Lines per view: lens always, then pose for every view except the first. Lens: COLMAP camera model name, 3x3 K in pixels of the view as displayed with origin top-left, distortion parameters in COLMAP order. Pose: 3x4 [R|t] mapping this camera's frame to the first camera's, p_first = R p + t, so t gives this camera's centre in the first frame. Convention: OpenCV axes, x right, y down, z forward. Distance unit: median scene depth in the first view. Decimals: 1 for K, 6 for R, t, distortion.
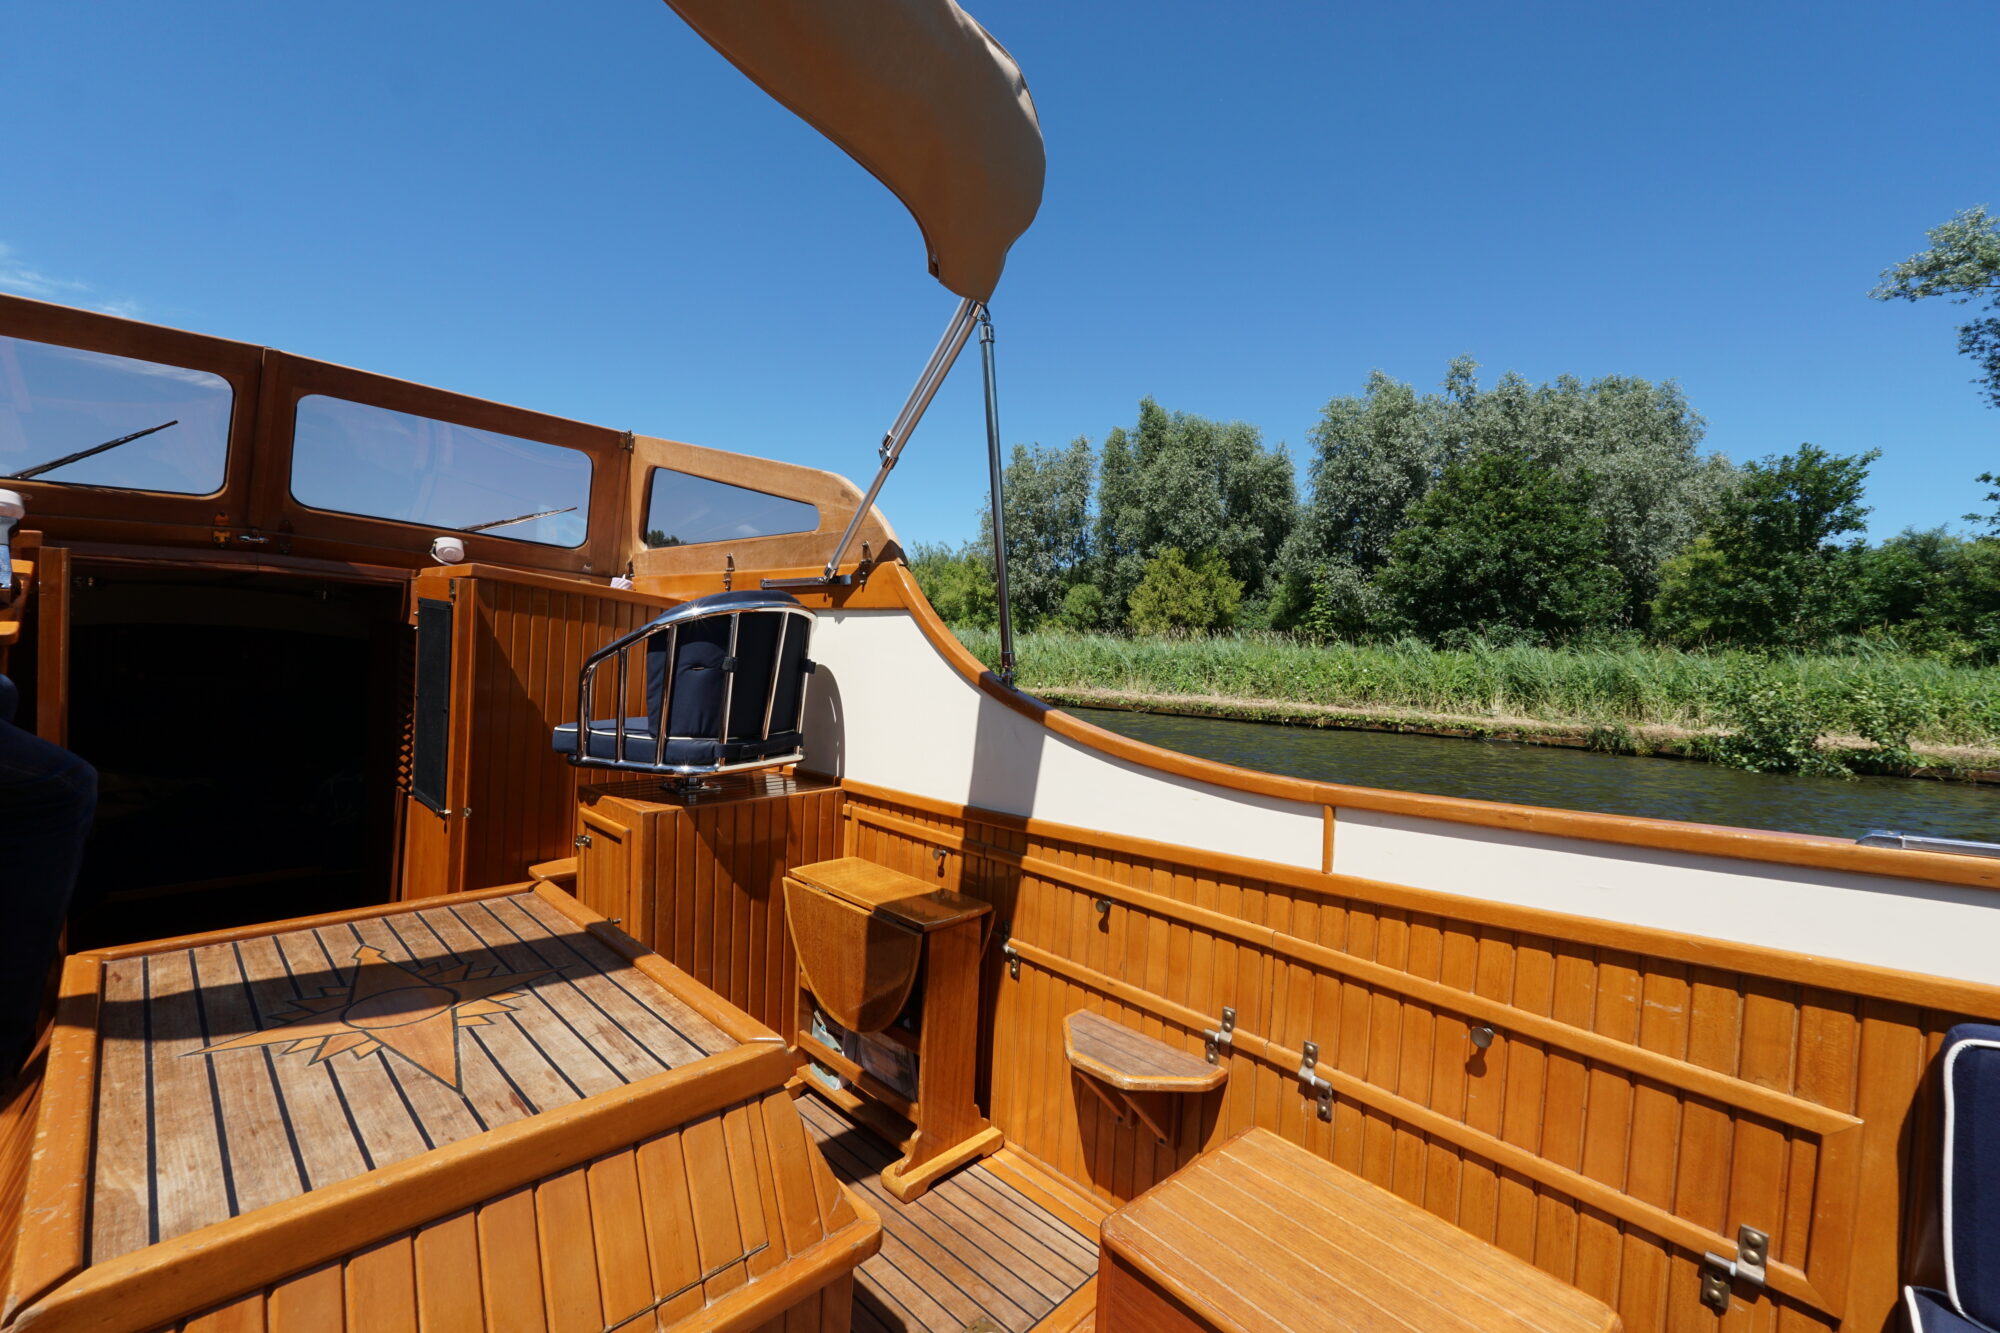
lens RADIAL K [[841.8, 0, 997.3], [0, 841.8, 667.8], [0, 0, 1]] dist [-0.017291, 0.007202]
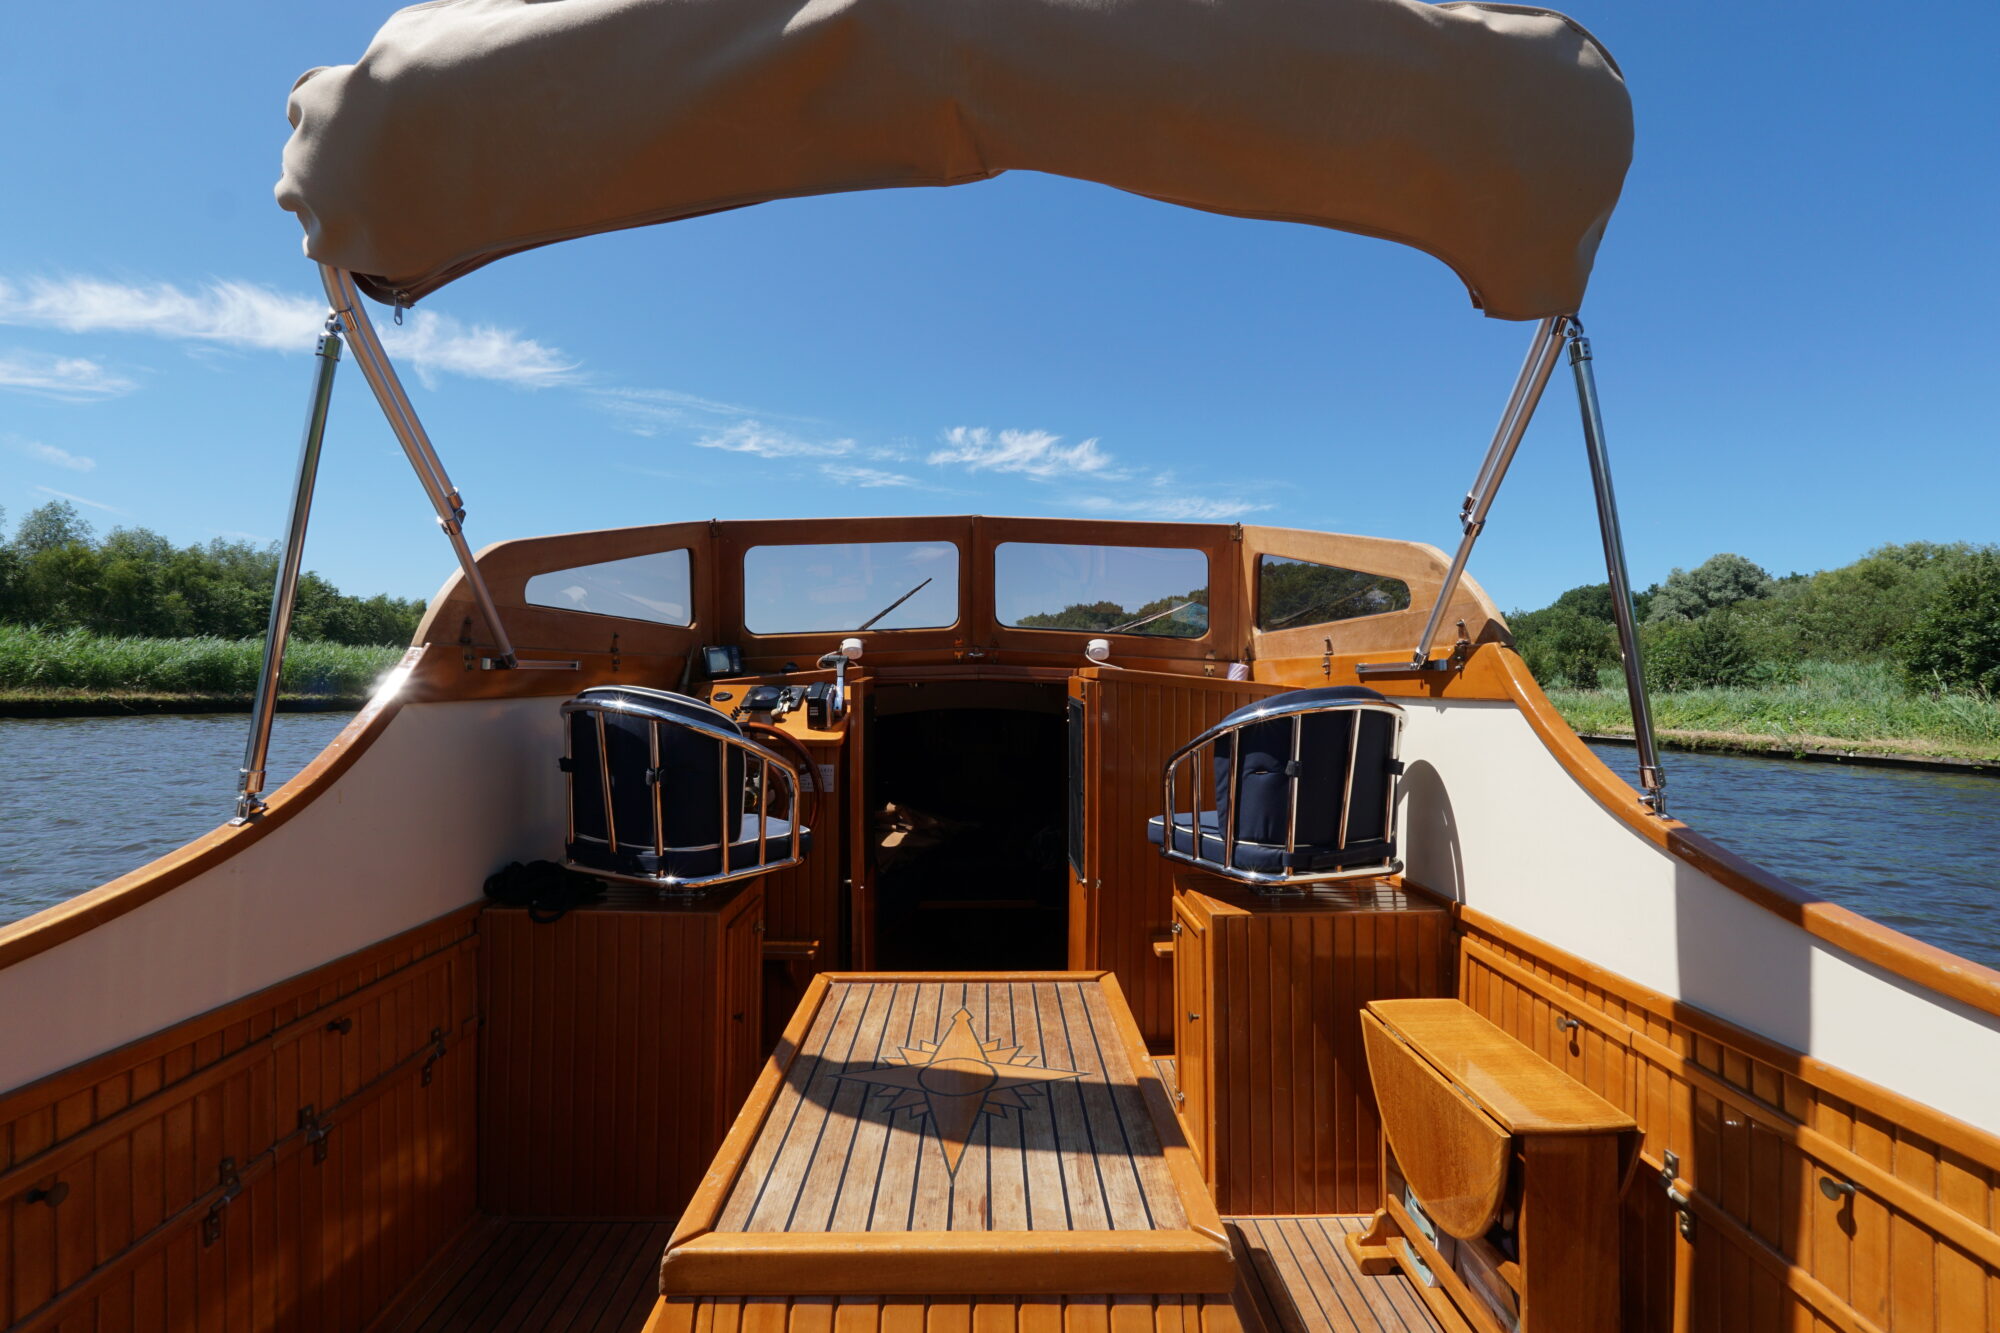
lens RADIAL K [[841.8, 0, 997.3], [0, 841.8, 667.8], [0, 0, 1]] dist [-0.017291, 0.007202]
pose [[0.702208, -0.052392, -0.710042, 0.122405], [0.011647, 0.998001, -0.062121, -0.060559], [0.711877, 0.035352, 0.701414, 0.087562]]
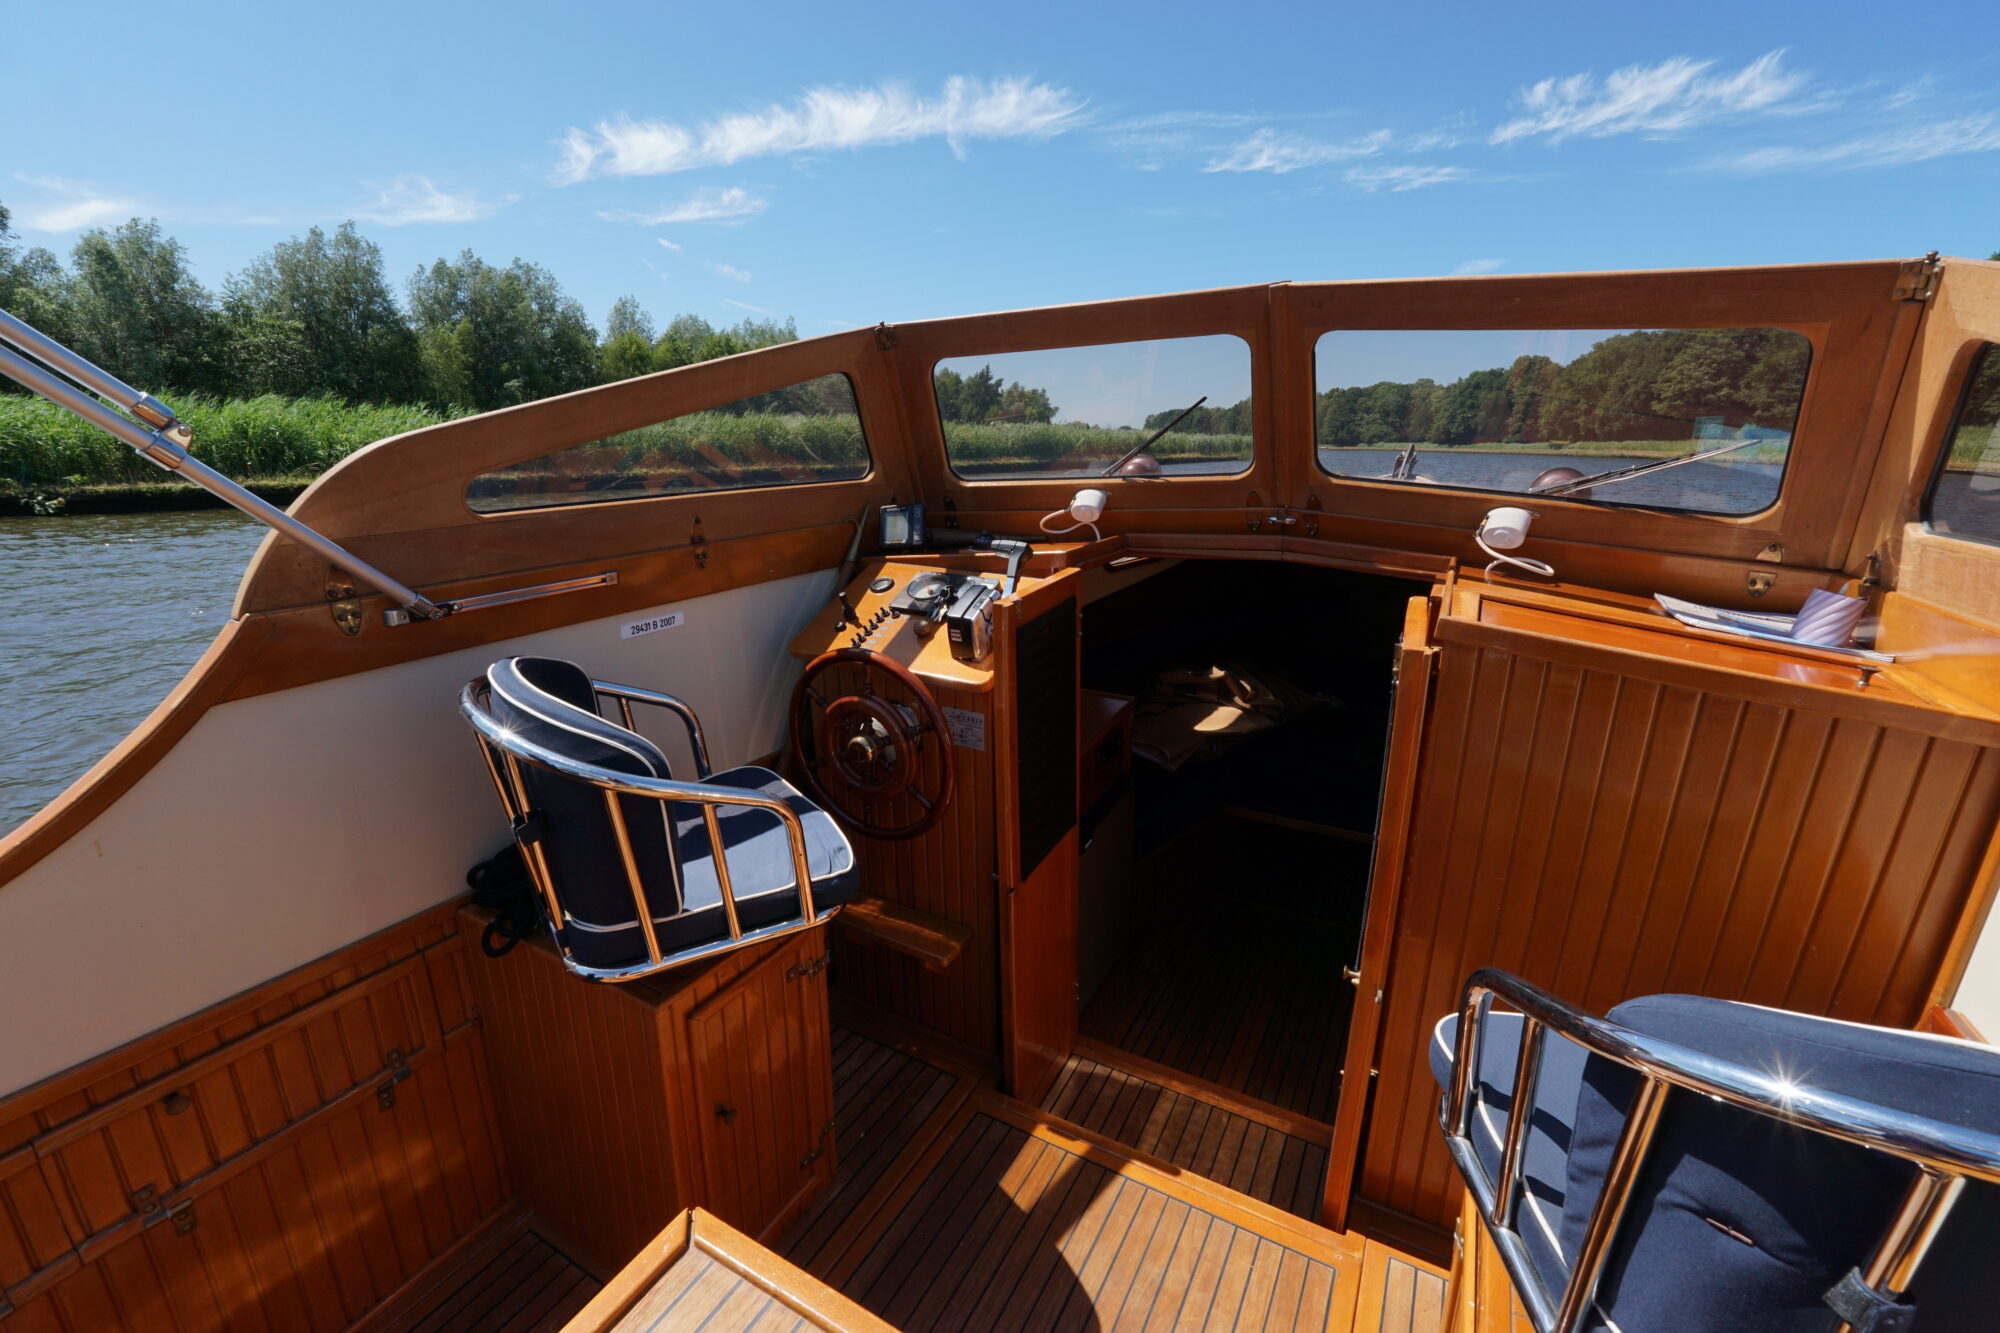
lens RADIAL K [[841.8, 0, 997.3], [0, 841.8, 667.8], [0, 0, 1]] dist [-0.017291, 0.007202]
pose [[0.205817, 0.210376, -0.955710, -0.186563], [0.009288, 0.976155, 0.216877, -0.221724], [0.978547, -0.053514, 0.198955, 0.662187]]
